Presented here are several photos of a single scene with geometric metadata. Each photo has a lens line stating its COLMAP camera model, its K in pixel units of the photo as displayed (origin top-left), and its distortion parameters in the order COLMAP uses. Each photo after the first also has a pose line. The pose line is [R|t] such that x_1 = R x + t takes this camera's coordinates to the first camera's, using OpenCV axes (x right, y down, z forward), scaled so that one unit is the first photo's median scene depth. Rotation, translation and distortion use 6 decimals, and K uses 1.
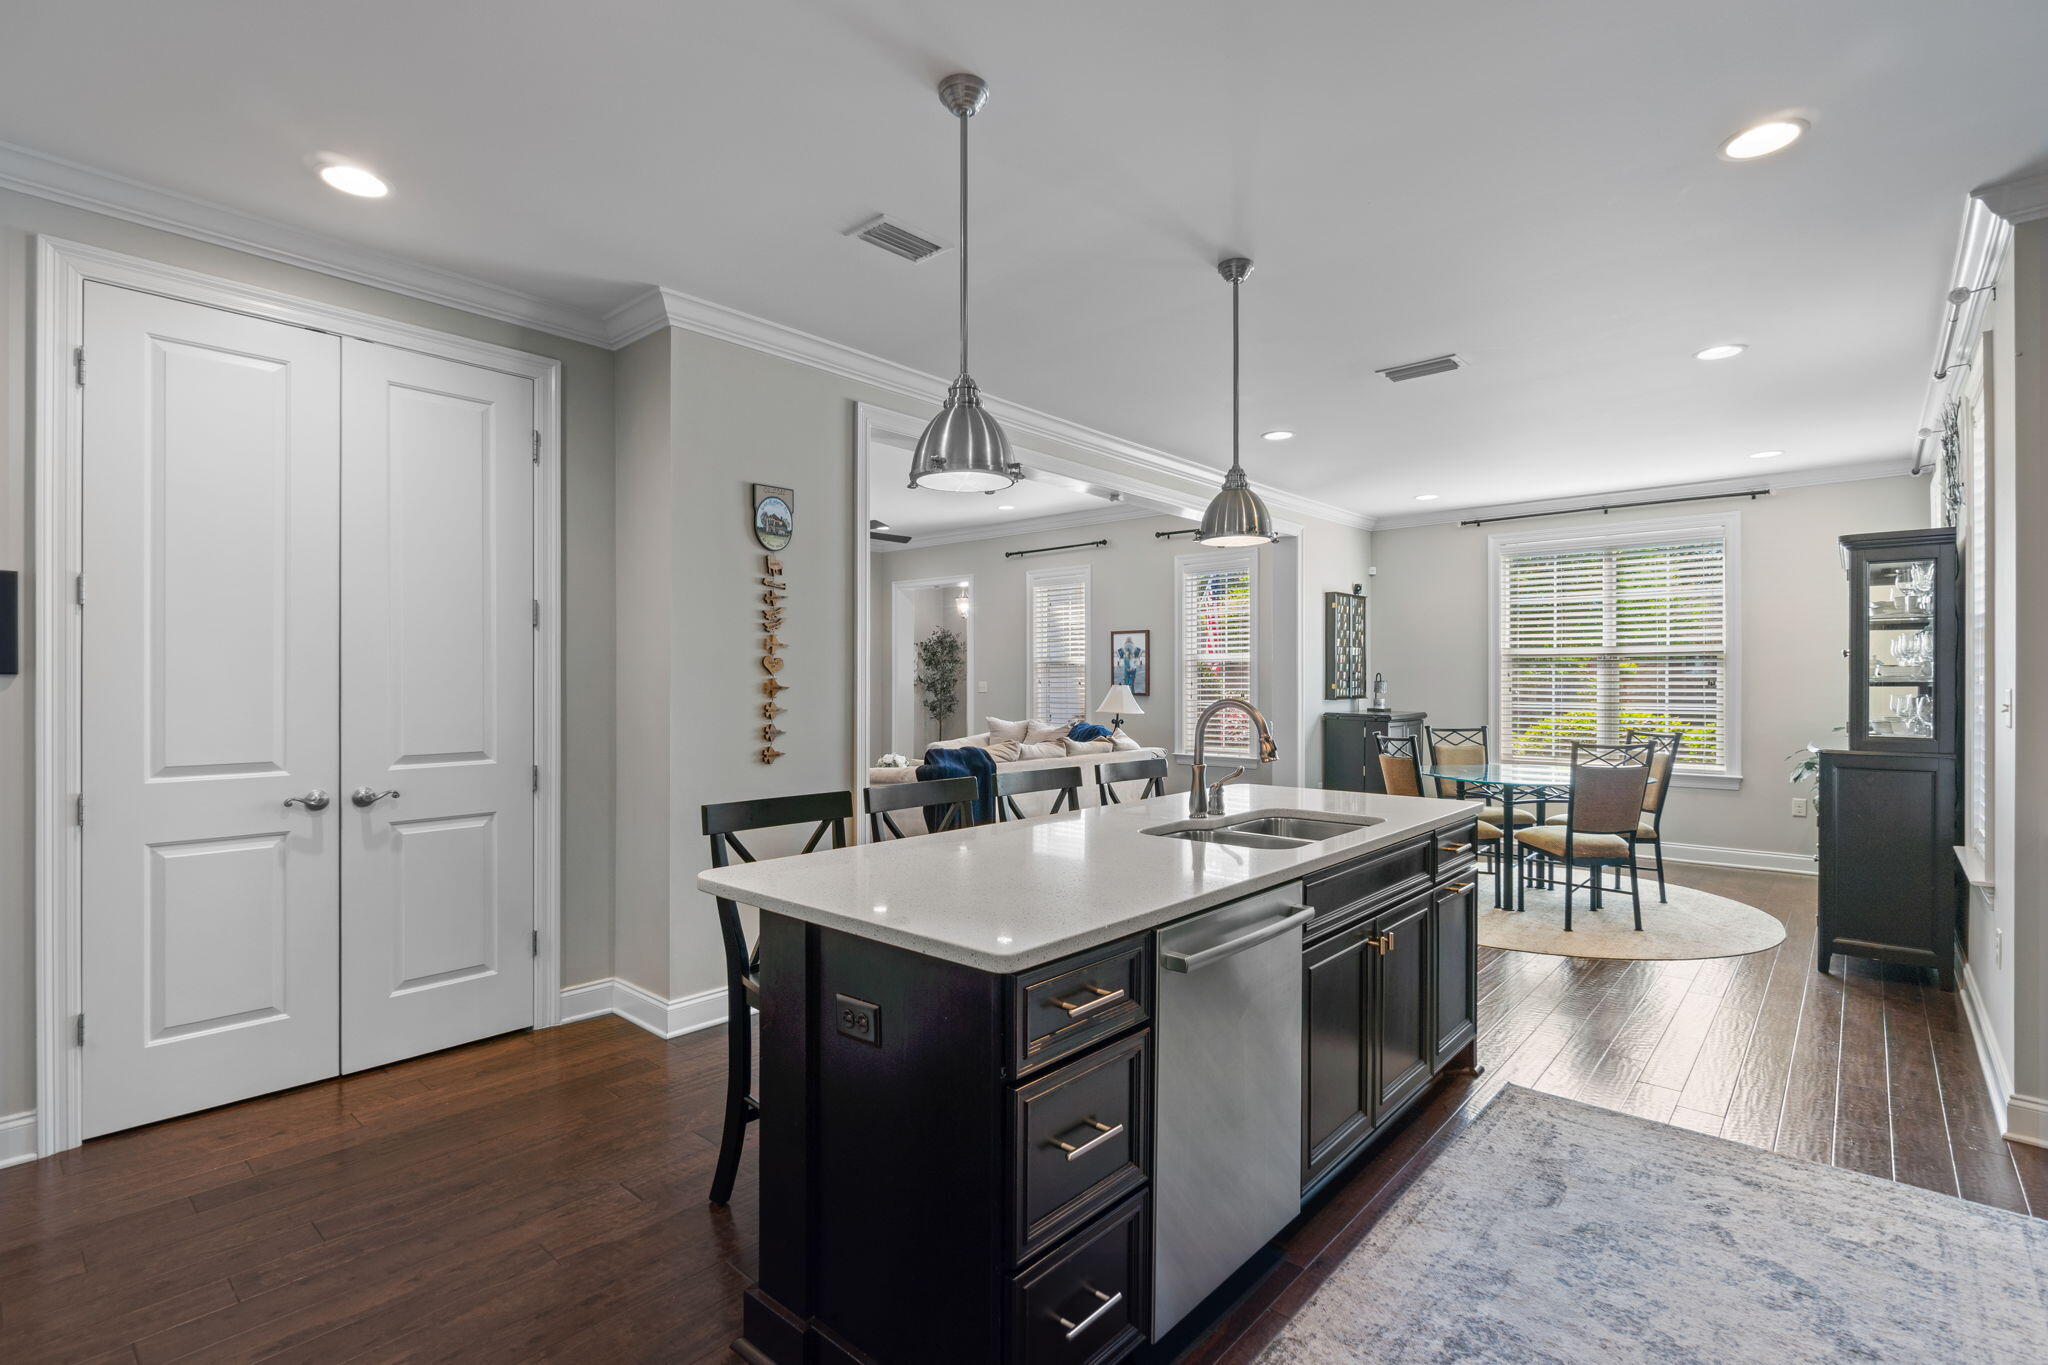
lens RADIAL K [[934.3, 0, 1024.0], [0, 934.3, 682.5], [0, 0, 1]] dist [0.000797, 0.000721]
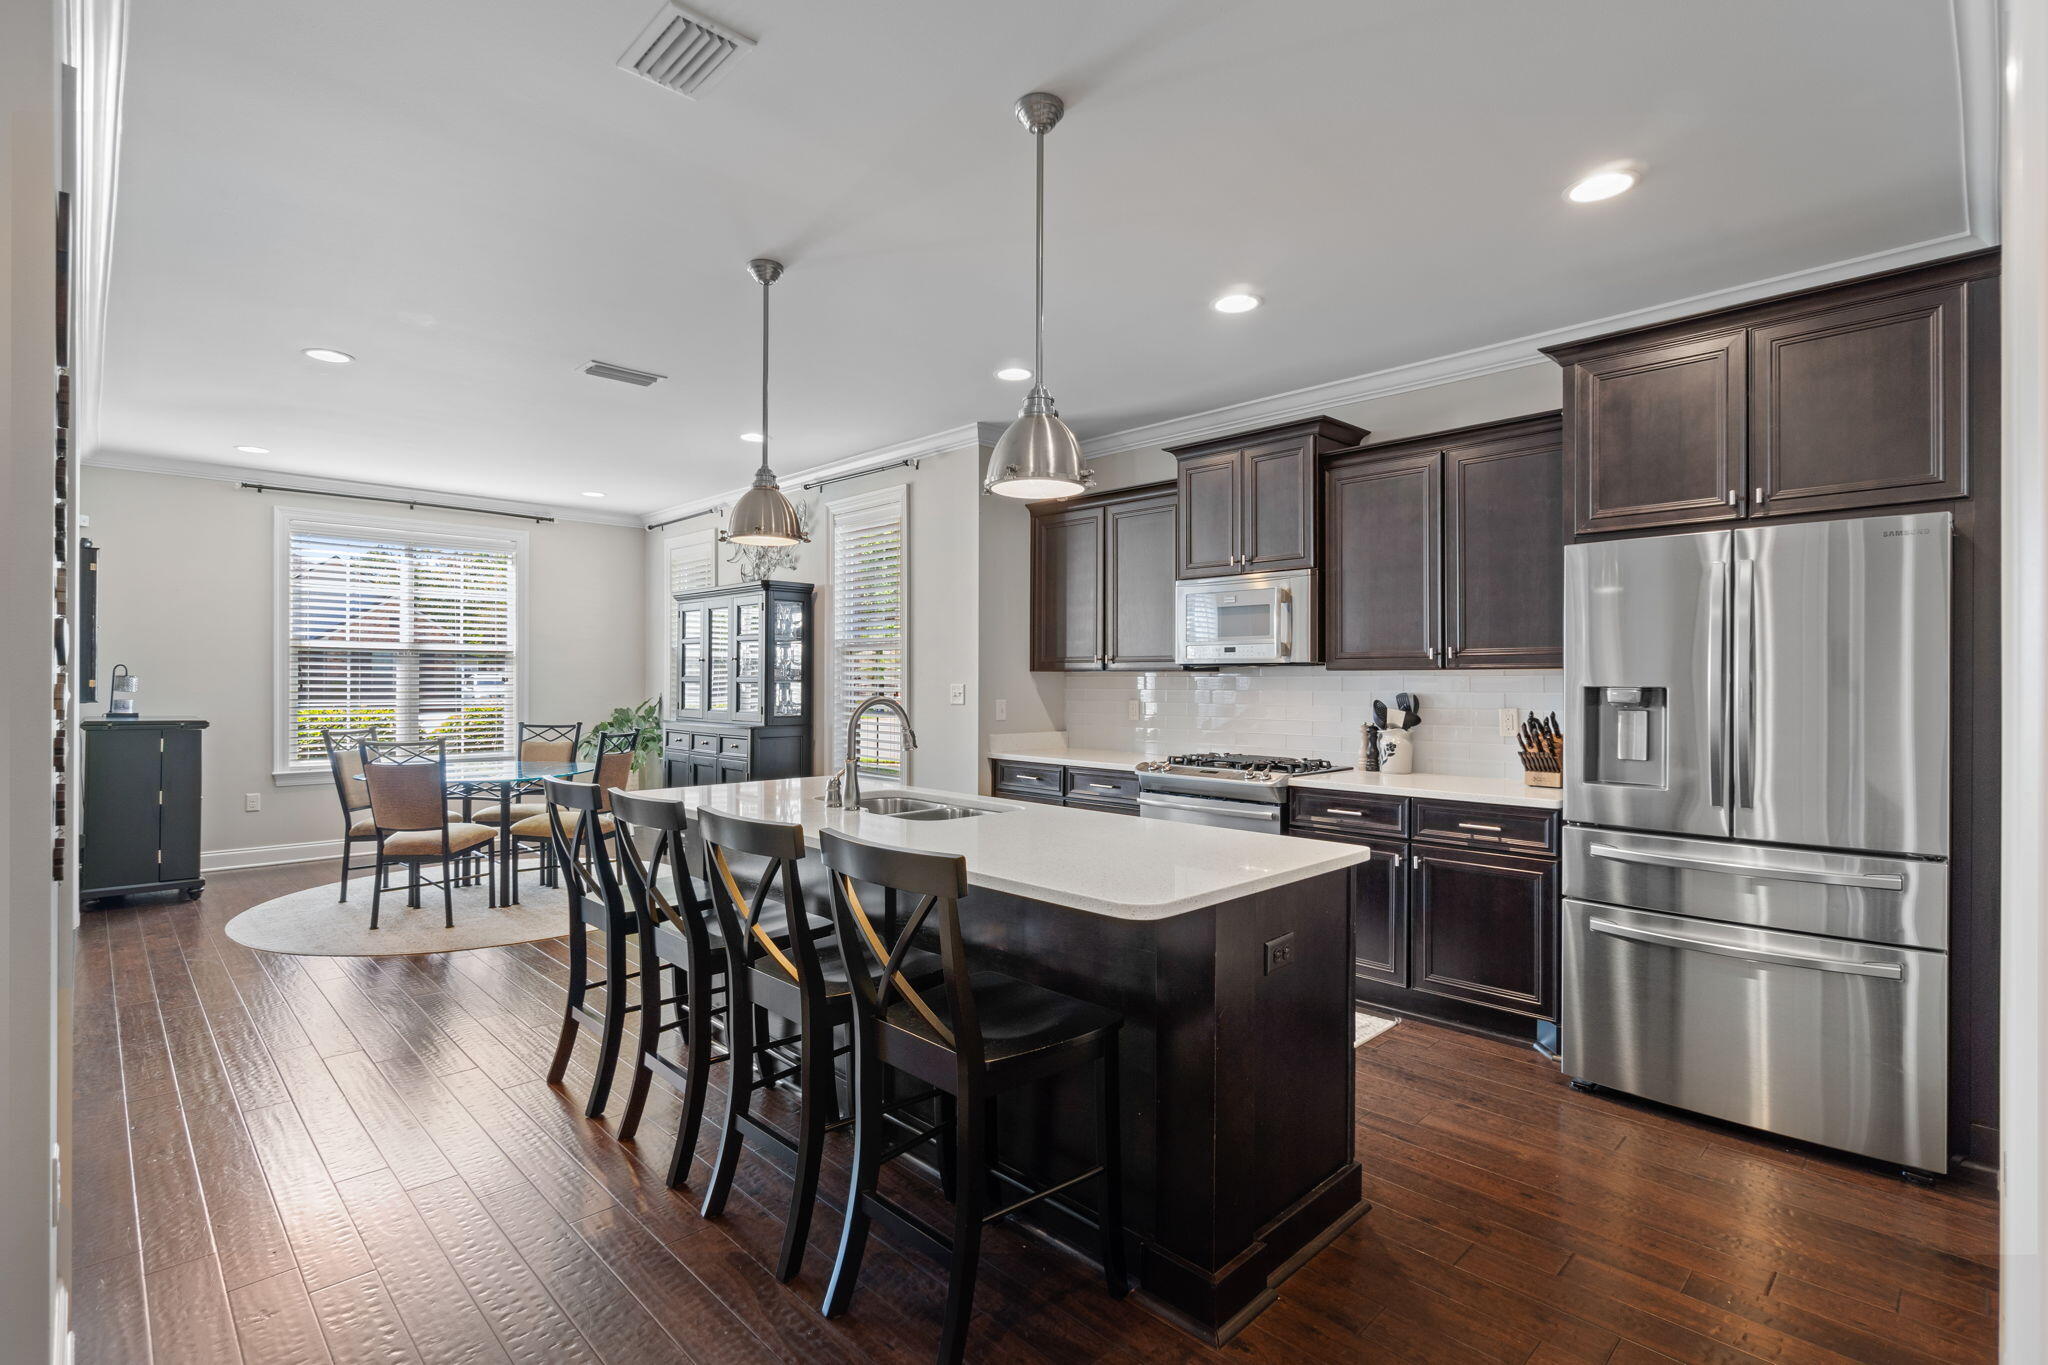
lens RADIAL K [[934.3, 0, 1024.0], [0, 934.3, 682.5], [0, 0, 1]] dist [0.000797, 0.000721]
pose [[0.088424, -0.005764, 0.996066, -0.391844], [-0.000259, 0.999983, 0.005810, -0.002301], [-0.996083, -0.000772, 0.088421, 0.327482]]
